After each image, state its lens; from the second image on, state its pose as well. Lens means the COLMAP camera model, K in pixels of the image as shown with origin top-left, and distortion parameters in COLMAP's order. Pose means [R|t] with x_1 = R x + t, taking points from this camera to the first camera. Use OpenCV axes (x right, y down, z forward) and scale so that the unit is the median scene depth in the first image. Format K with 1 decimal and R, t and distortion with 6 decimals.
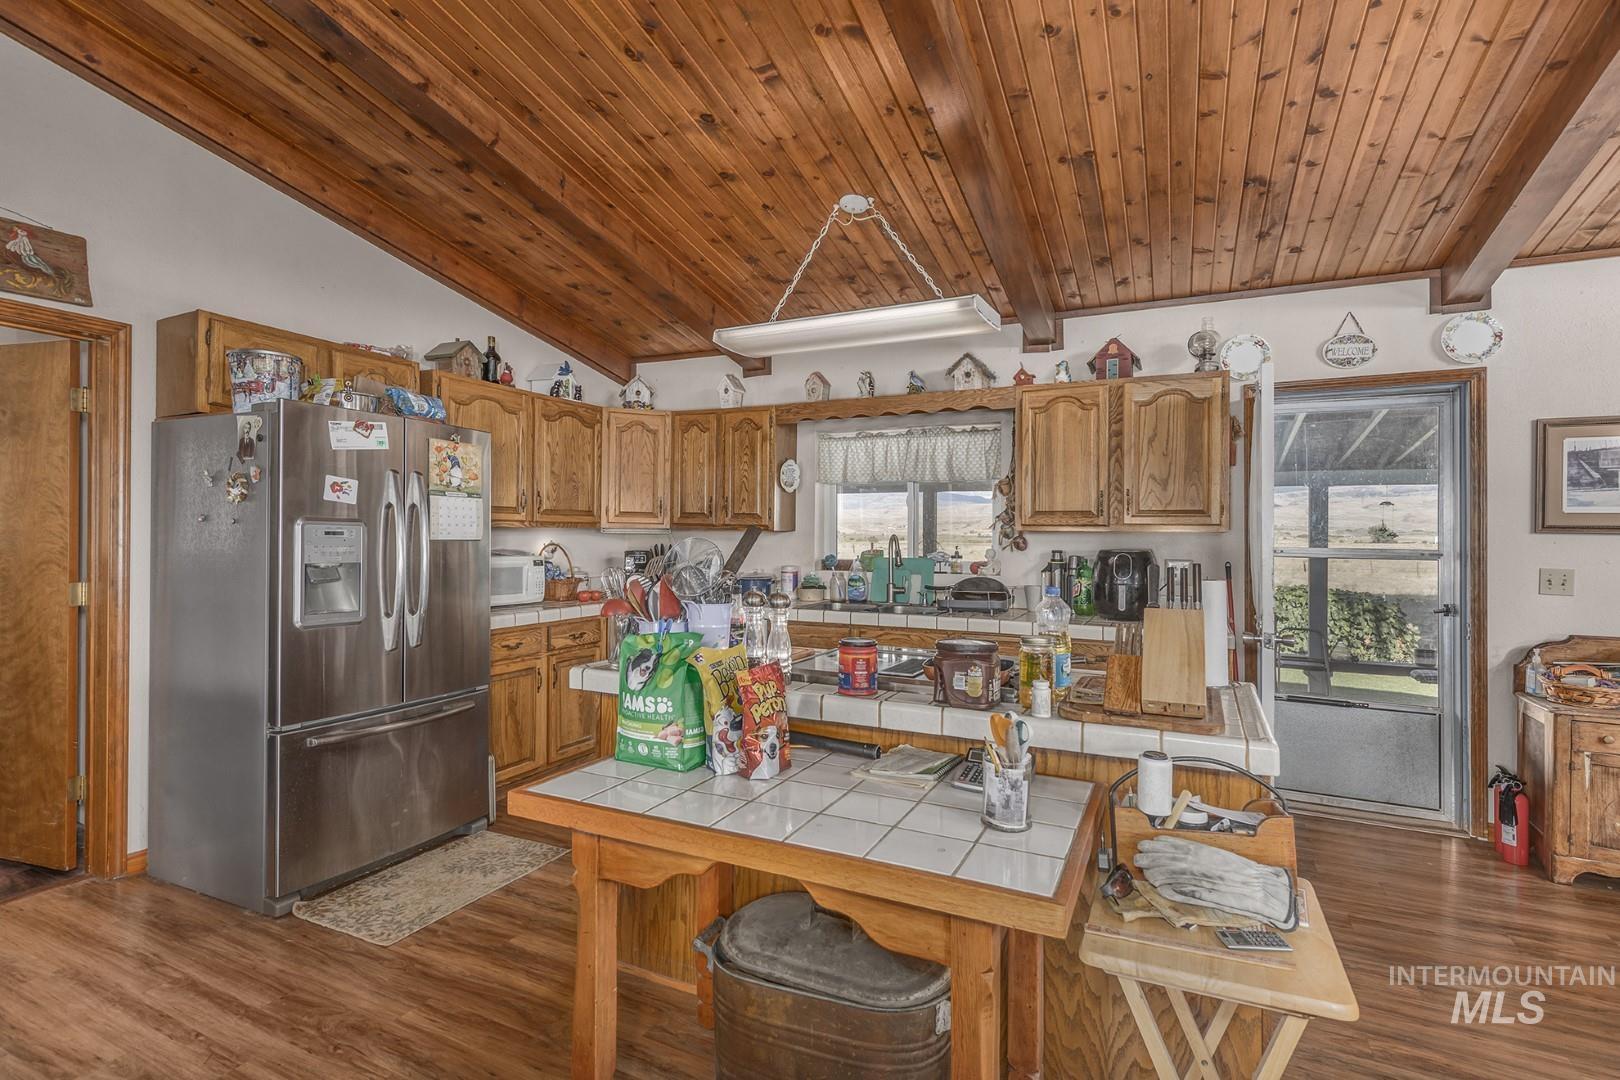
lens RADIAL K [[790.7, 0, 806.5], [0, 790.7, 532.0], [0, 0, 1]] dist [-0.001495, -0.000339]
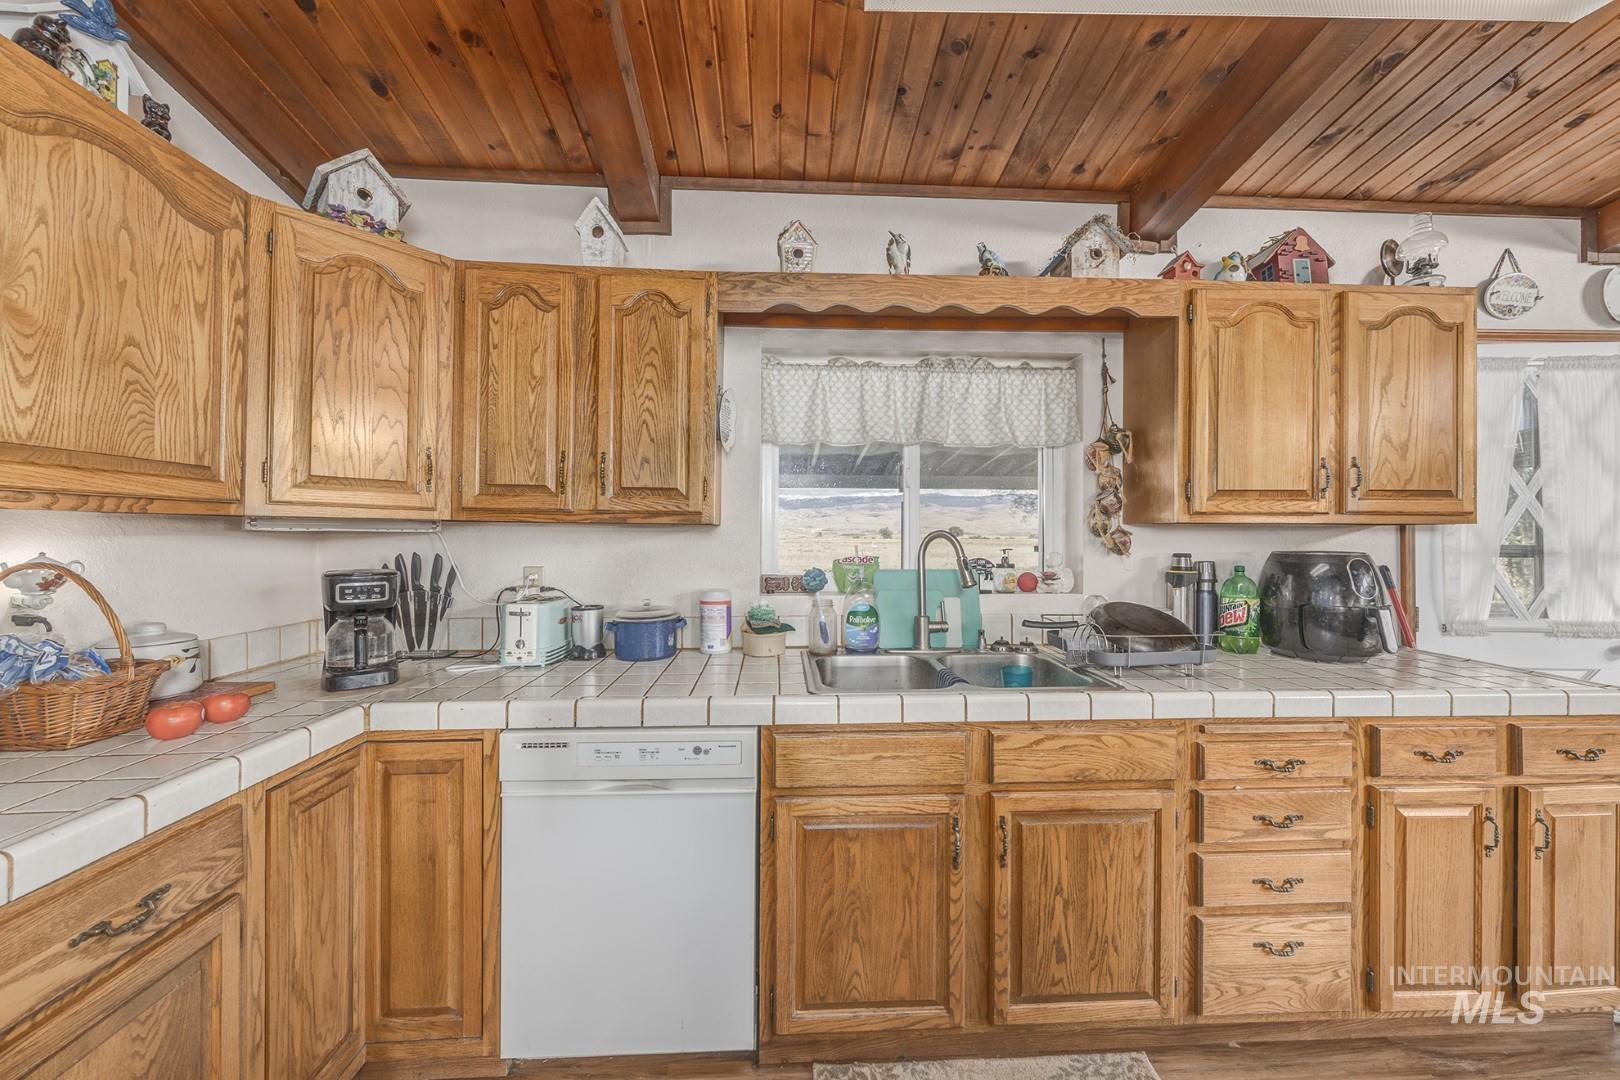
lens RADIAL K [[592.8, 0, 814.4], [0, 592.8, 529.4], [0, 0, 1]] dist [0.000597, 0.000068]
pose [[0.871061, -0.000755, 0.491173, -0.169066], [0.004245, 0.999973, -0.005991, 0.004280], [-0.491156, 0.007303, 0.871041, 0.646740]]
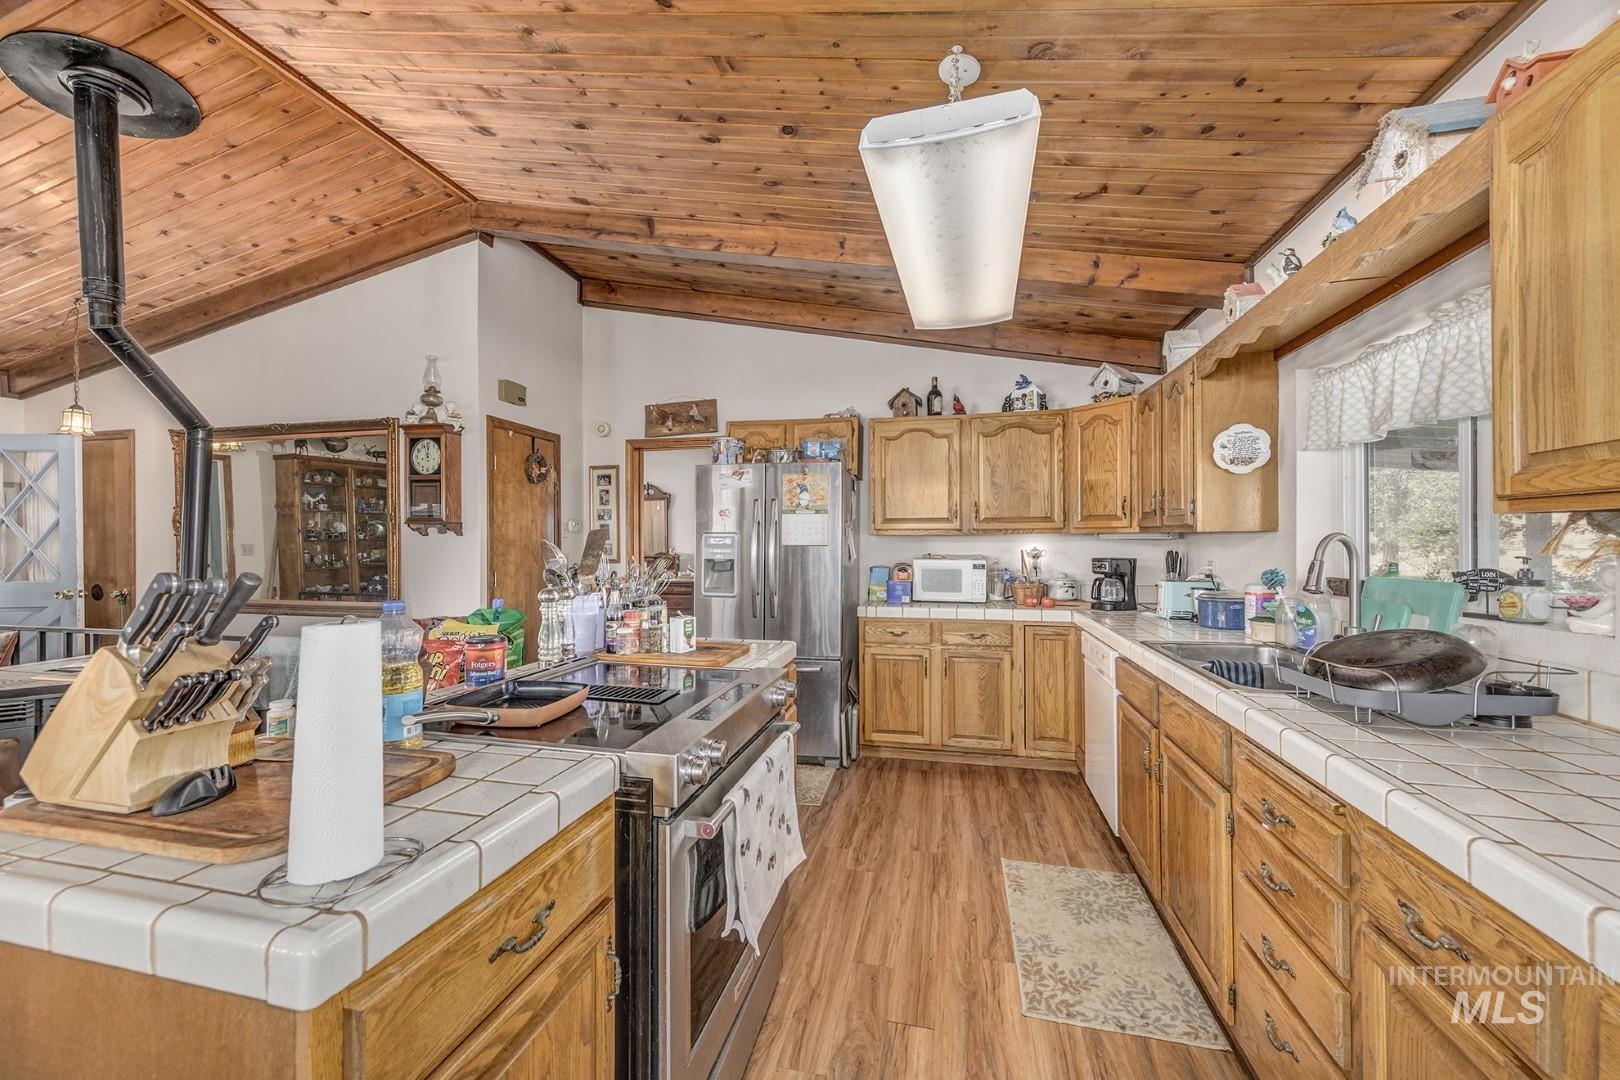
lens RADIAL K [[602.6, 0, 810.0], [0, 602.6, 540.0], [0, 0, 1]] dist [0.000731, 0.000026]
pose [[0.213100, -0.013992, -0.976930, 0.407610], [0.007028, 0.999894, -0.012788, 0.010203], [0.977005, -0.004141, 0.213176, 0.552935]]
